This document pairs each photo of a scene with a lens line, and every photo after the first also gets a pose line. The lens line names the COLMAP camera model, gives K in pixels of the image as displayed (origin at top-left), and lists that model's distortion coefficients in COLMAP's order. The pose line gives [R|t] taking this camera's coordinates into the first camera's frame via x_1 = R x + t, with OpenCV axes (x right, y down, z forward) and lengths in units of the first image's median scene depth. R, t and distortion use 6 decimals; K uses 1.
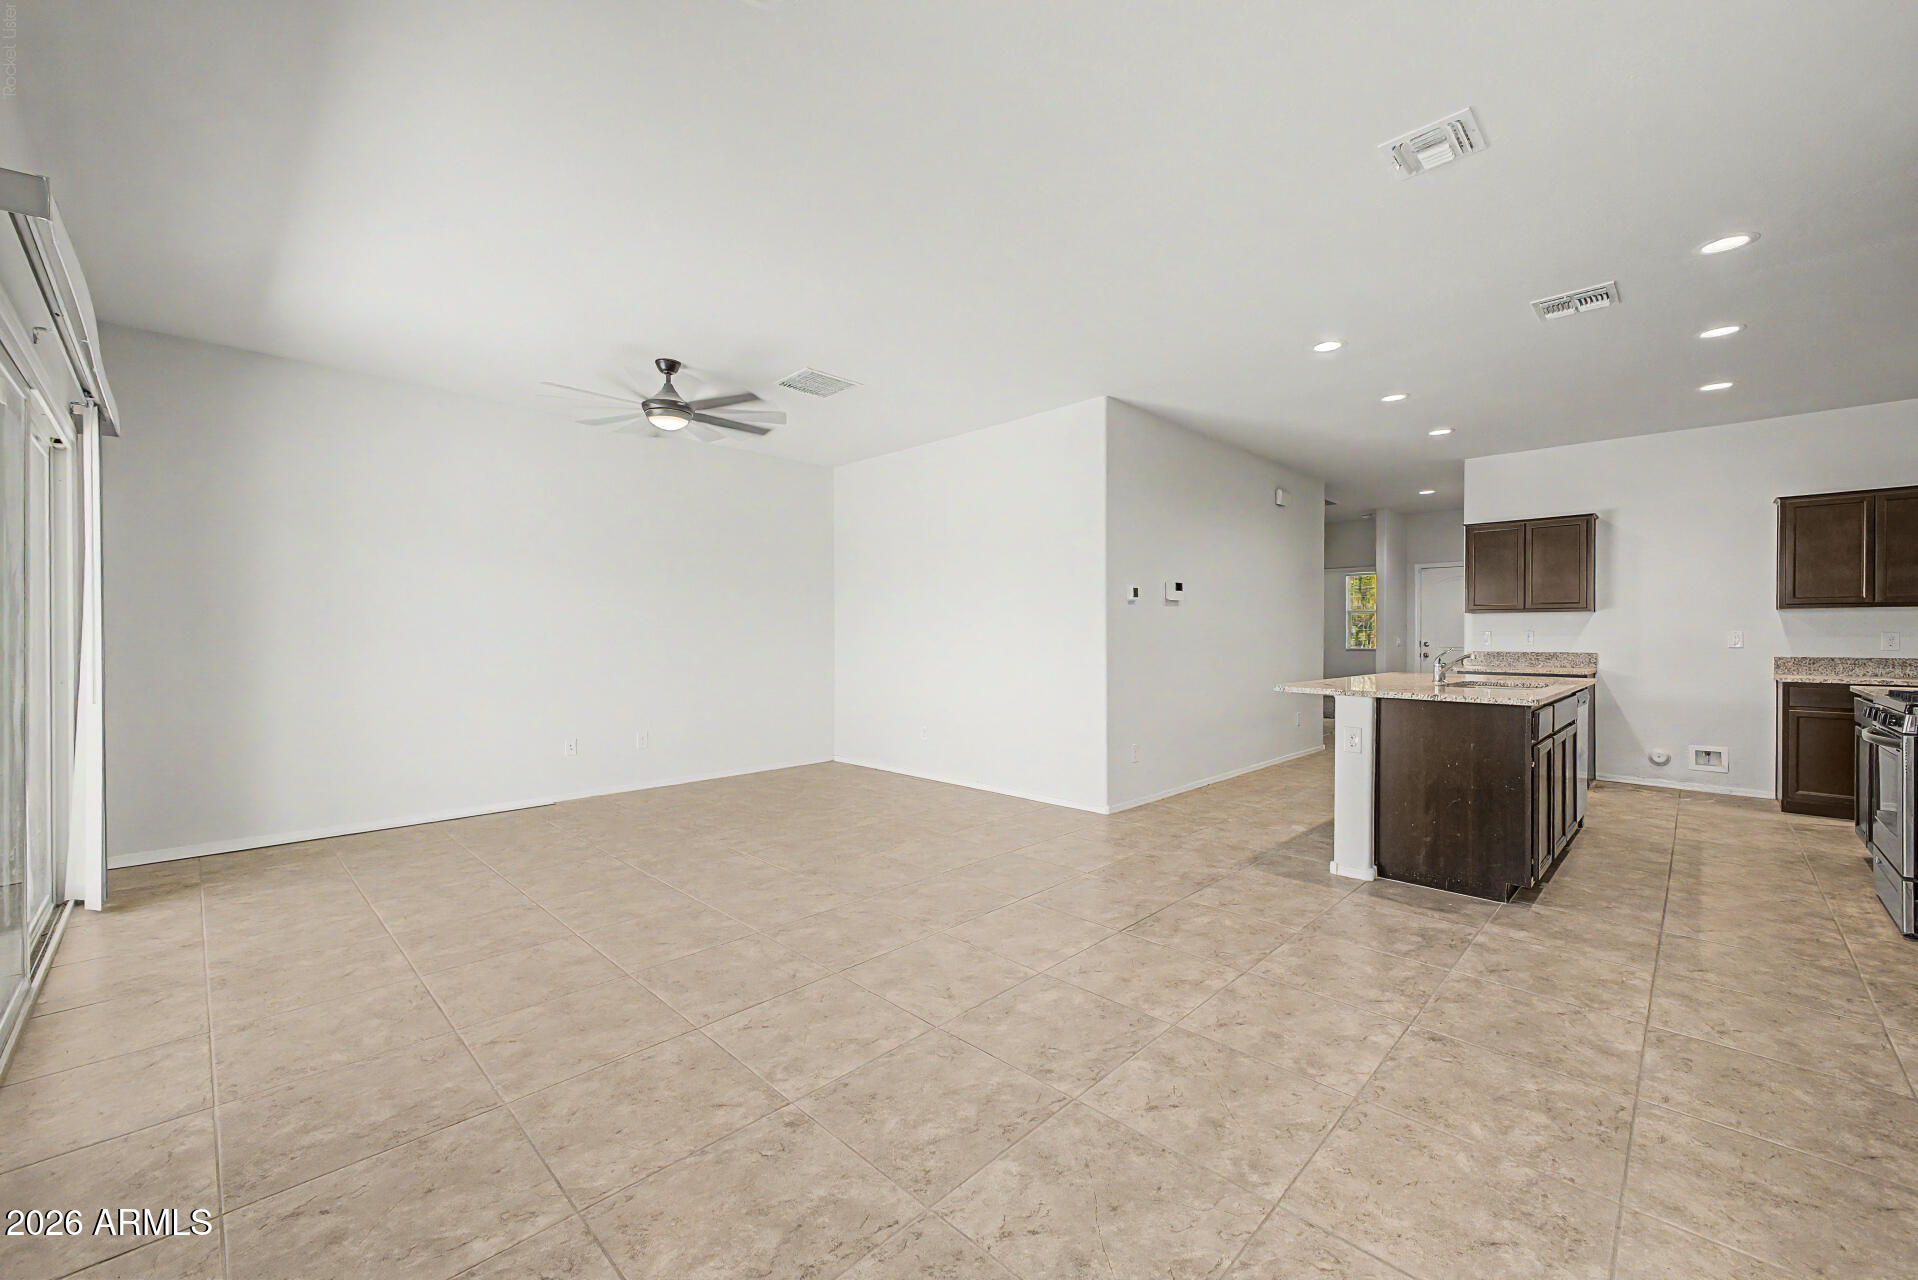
lens RADIAL K [[764.3, 0, 959.0], [0, 764.3, 640.0], [0, 0, 1]] dist [0.015582, -0.000590]
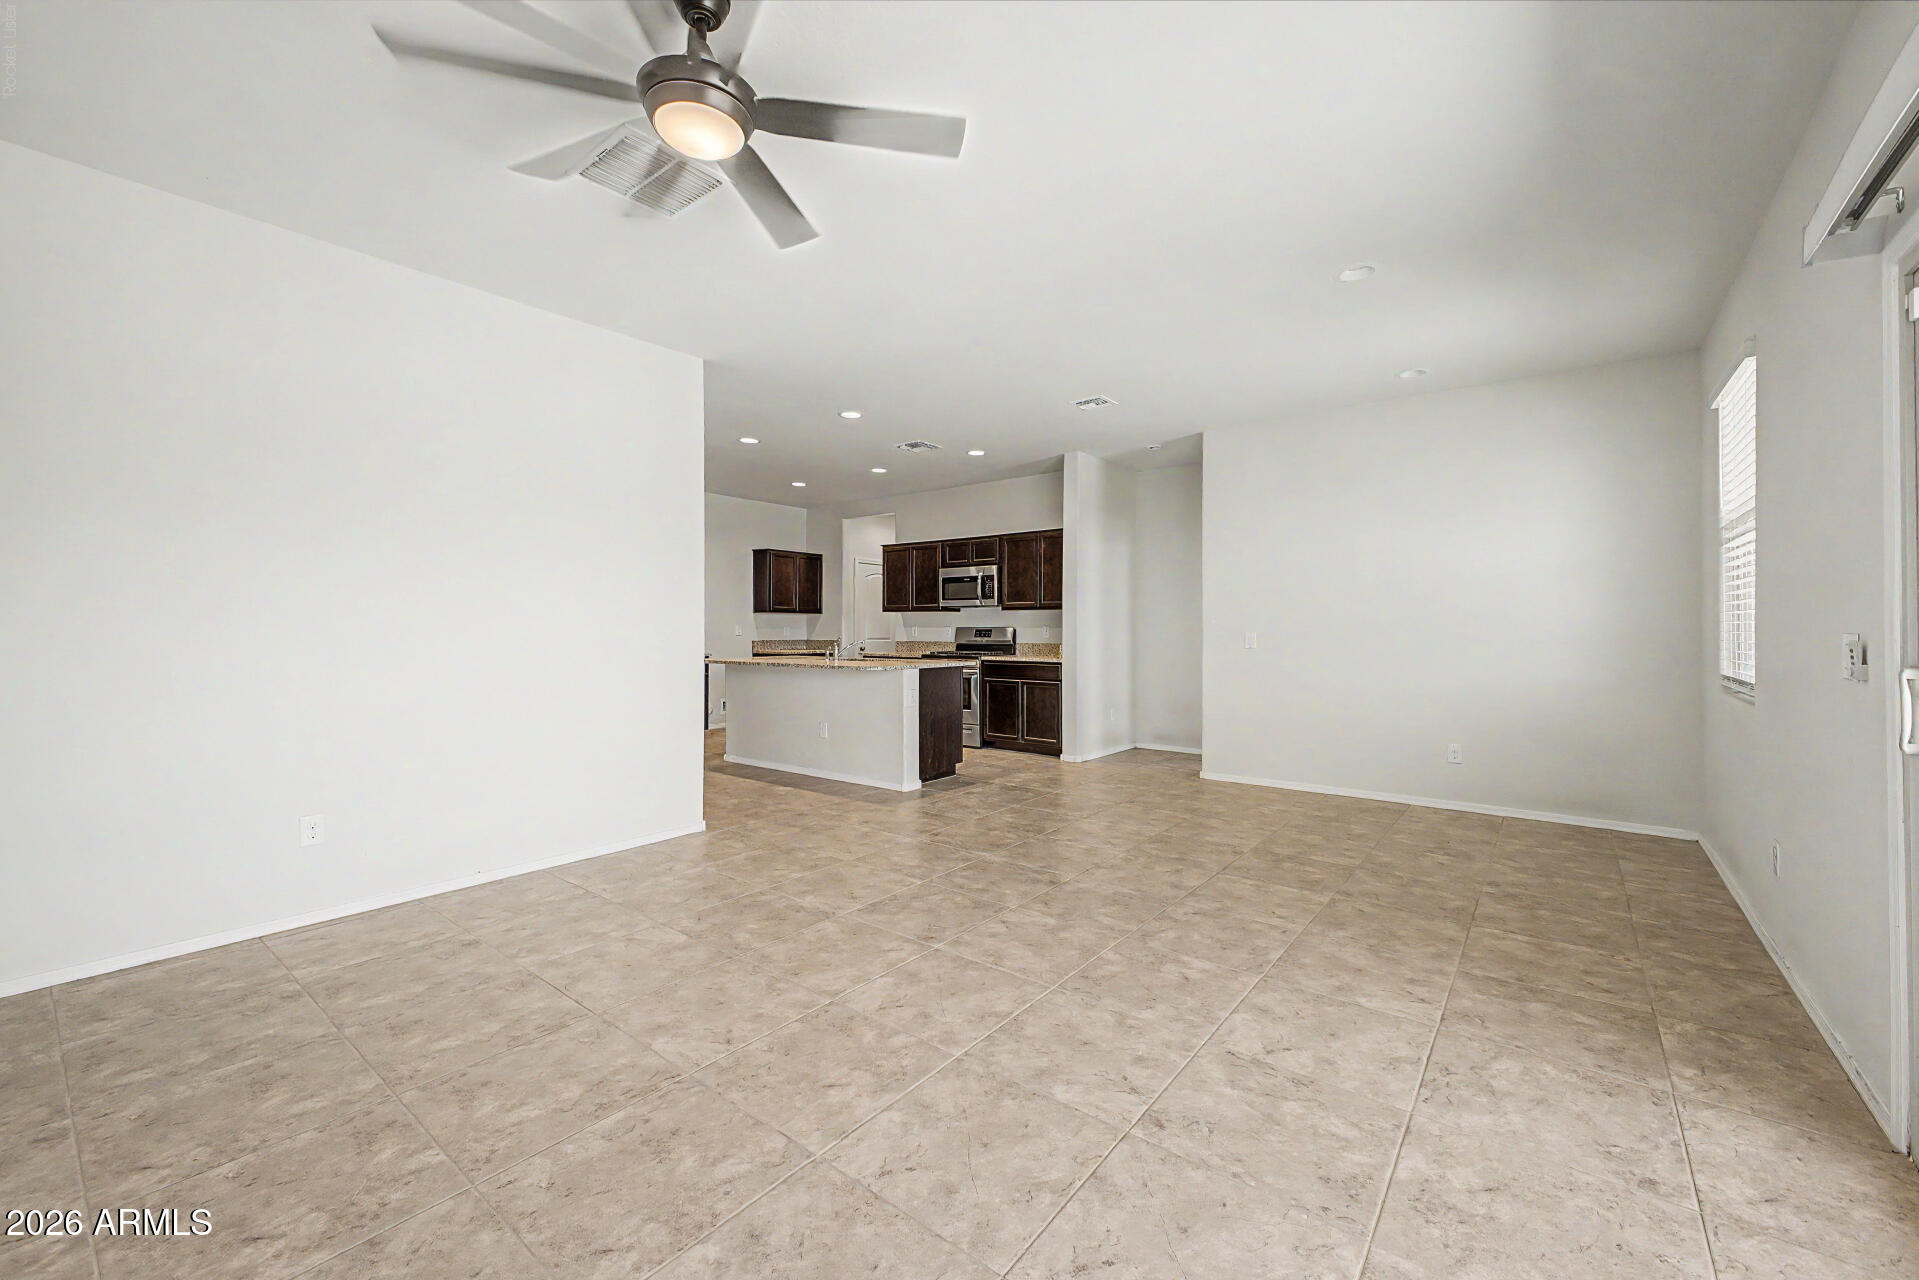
lens RADIAL K [[764.7, 0, 959.5], [0, 764.7, 640.0], [0, 0, 1]] dist [0.015582, -0.000590]
pose [[-0.118841, -0.015715, 0.992789, -1.350304], [0.003733, 0.999861, 0.016274, -0.013730], [-0.992906, 0.005641, -0.118766, 1.494827]]
